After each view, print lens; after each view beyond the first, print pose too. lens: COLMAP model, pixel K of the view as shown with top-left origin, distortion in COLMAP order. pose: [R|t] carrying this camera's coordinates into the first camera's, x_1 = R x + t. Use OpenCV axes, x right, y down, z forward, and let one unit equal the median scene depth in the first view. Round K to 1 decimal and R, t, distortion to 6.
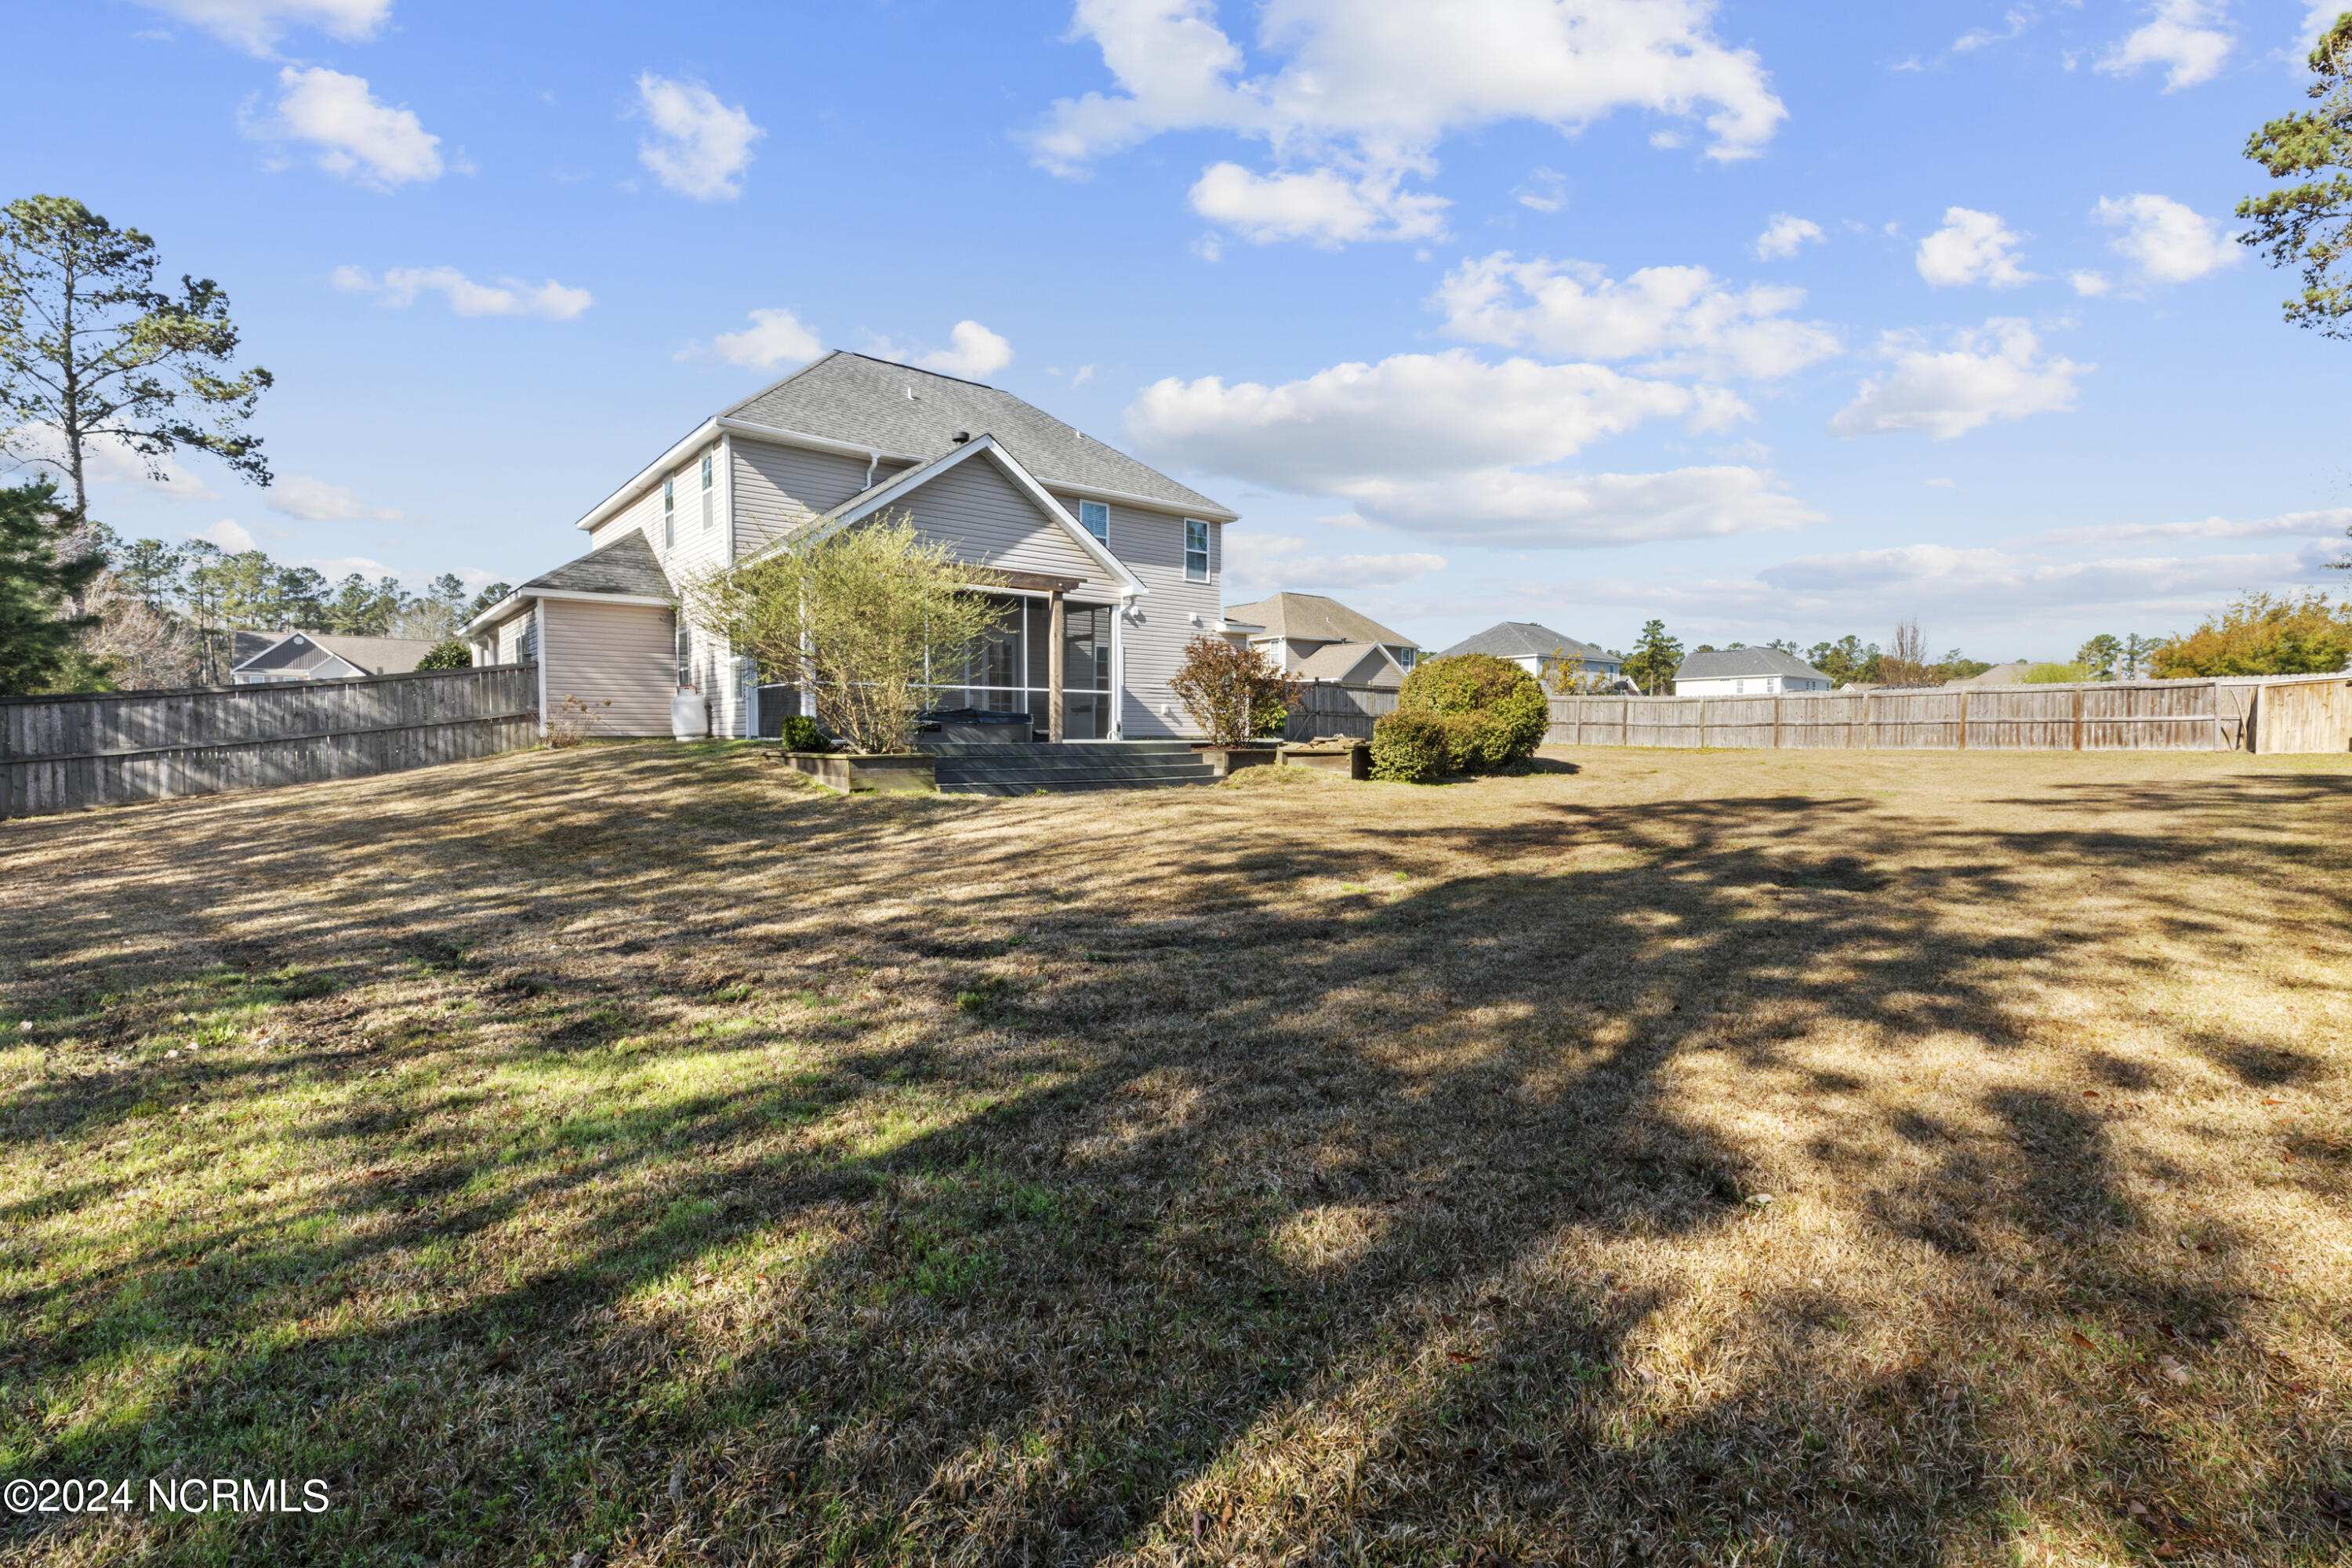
lens RADIAL K [[1062.3, 0, 1176.0], [0, 1062.3, 784.0], [0, 0, 1]] dist [0.001710, 0.000209]
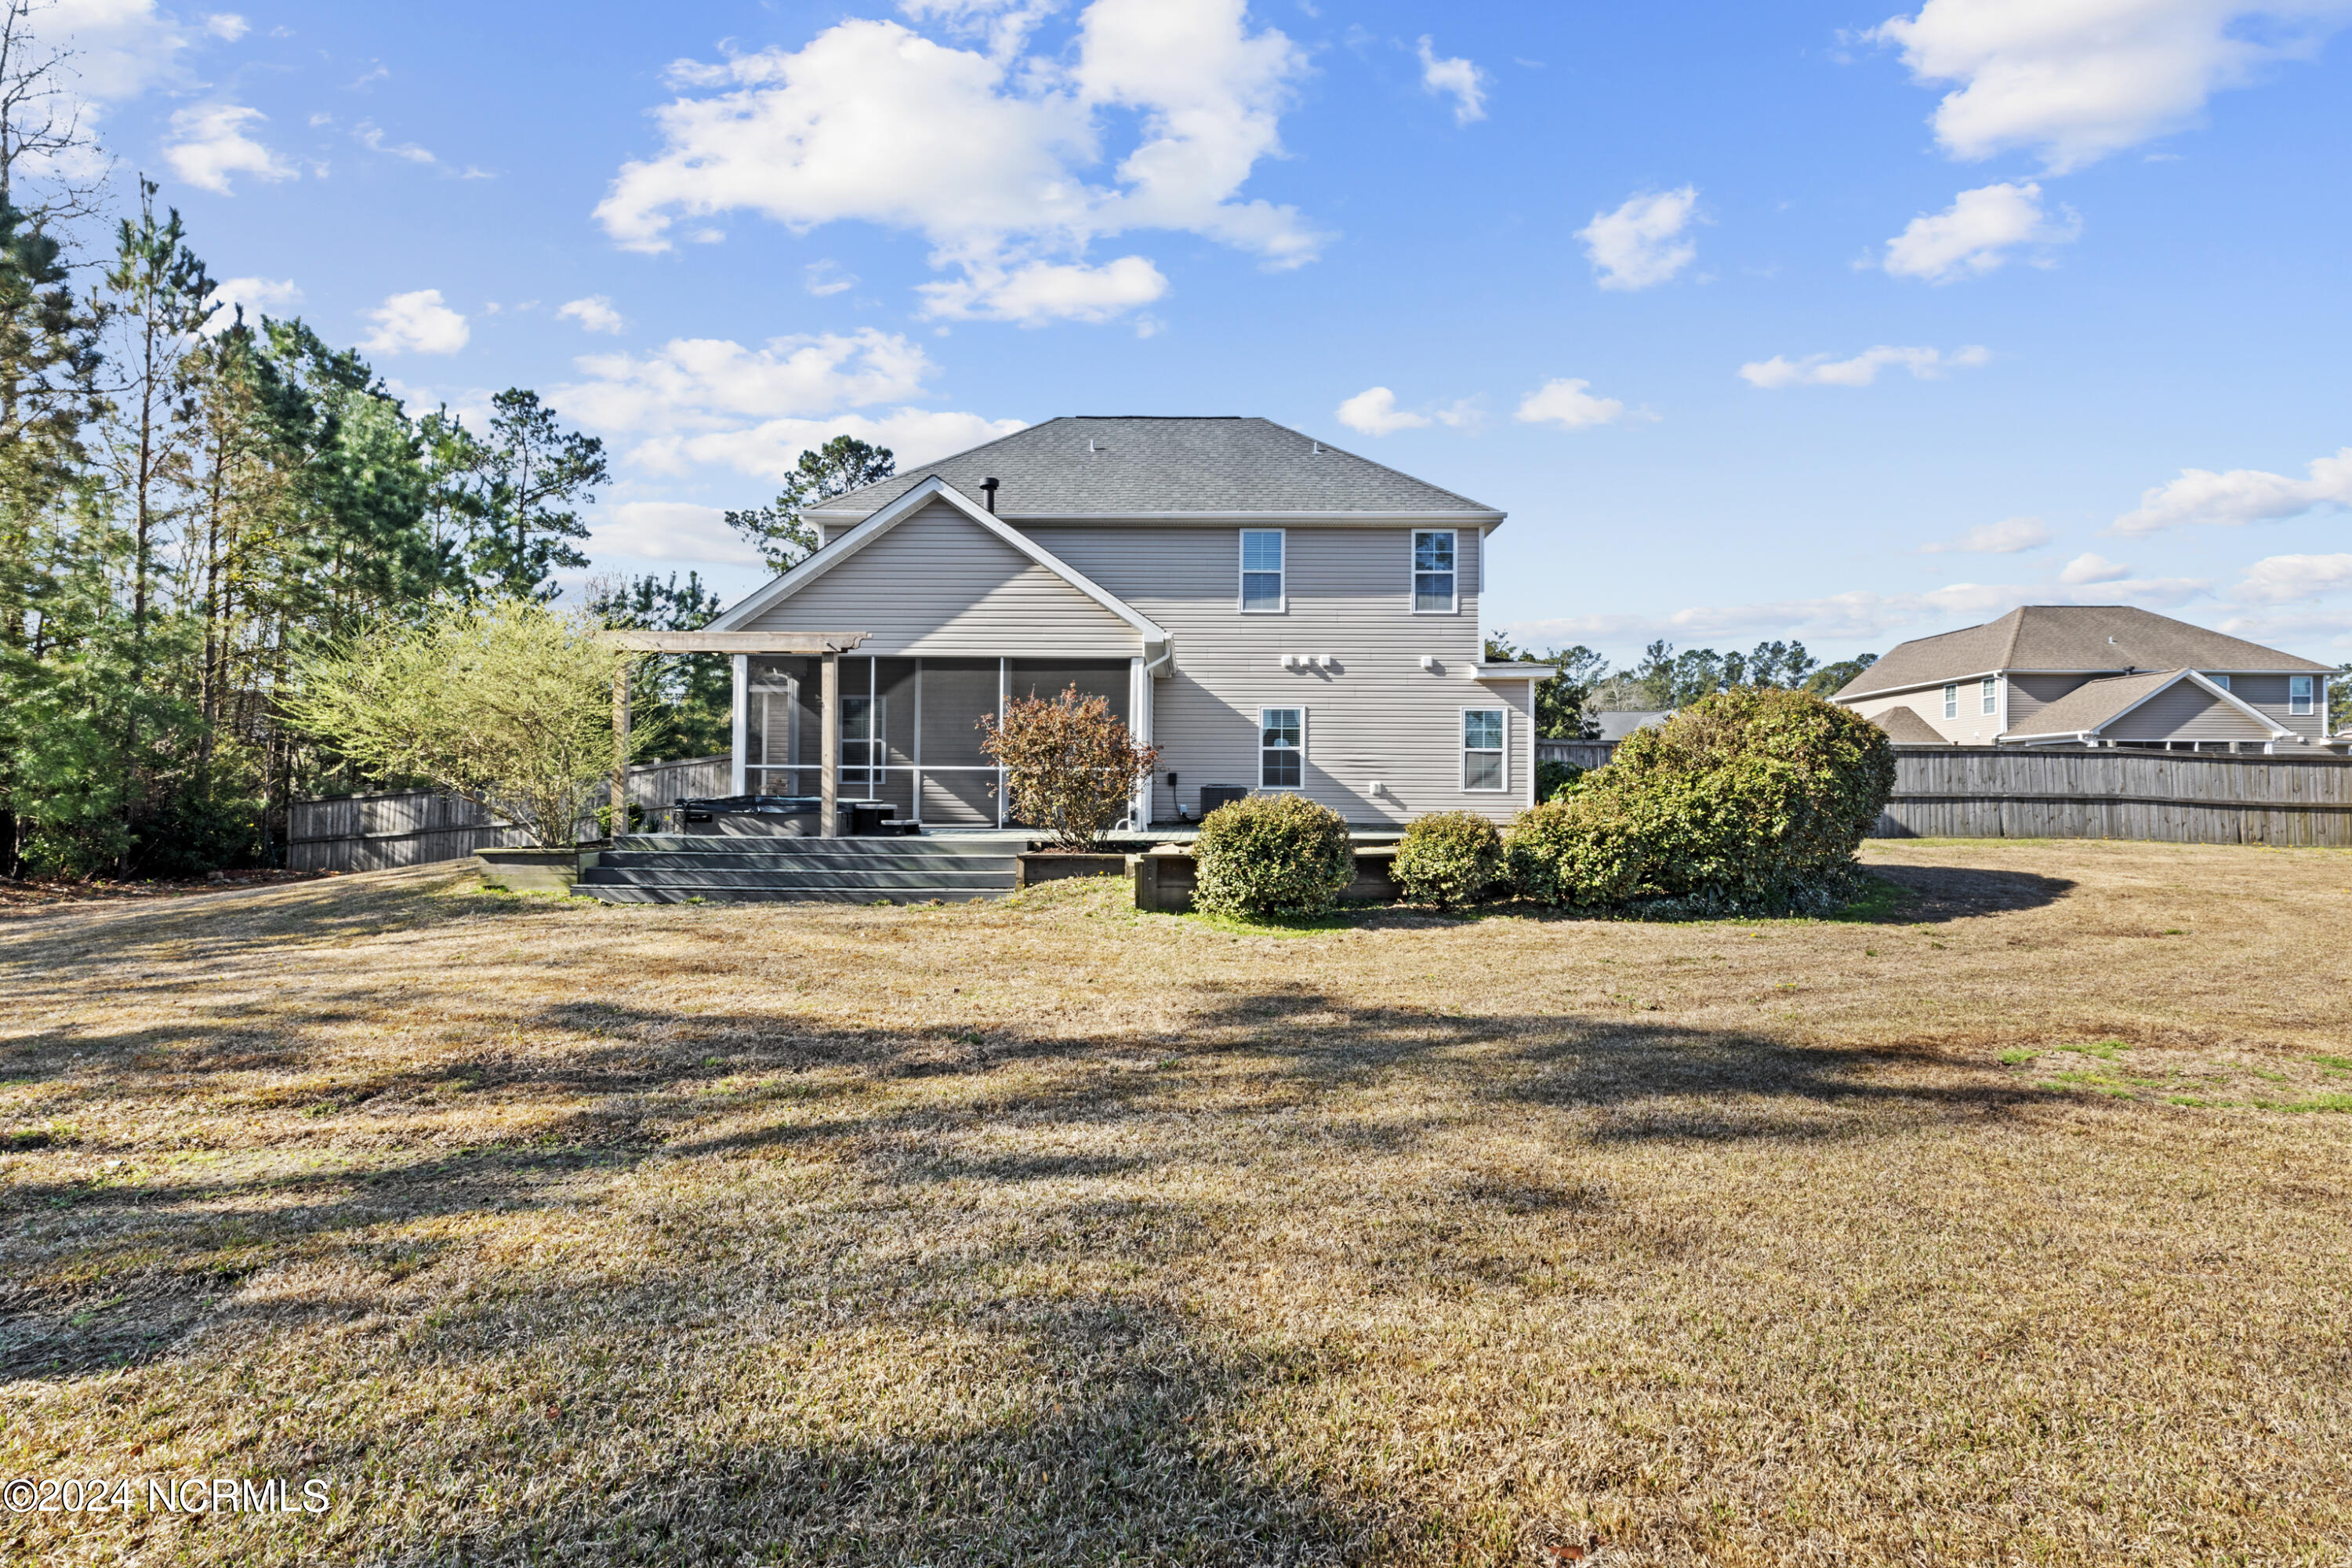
lens RADIAL K [[1062.3, 0, 1176.0], [0, 1062.3, 784.0], [0, 0, 1]] dist [0.001710, 0.000209]
pose [[0.752372, -0.003002, -0.658731, 0.372925], [-0.038906, 0.998041, -0.048985, -0.029783], [0.657588, 0.062483, 0.750782, 0.341948]]
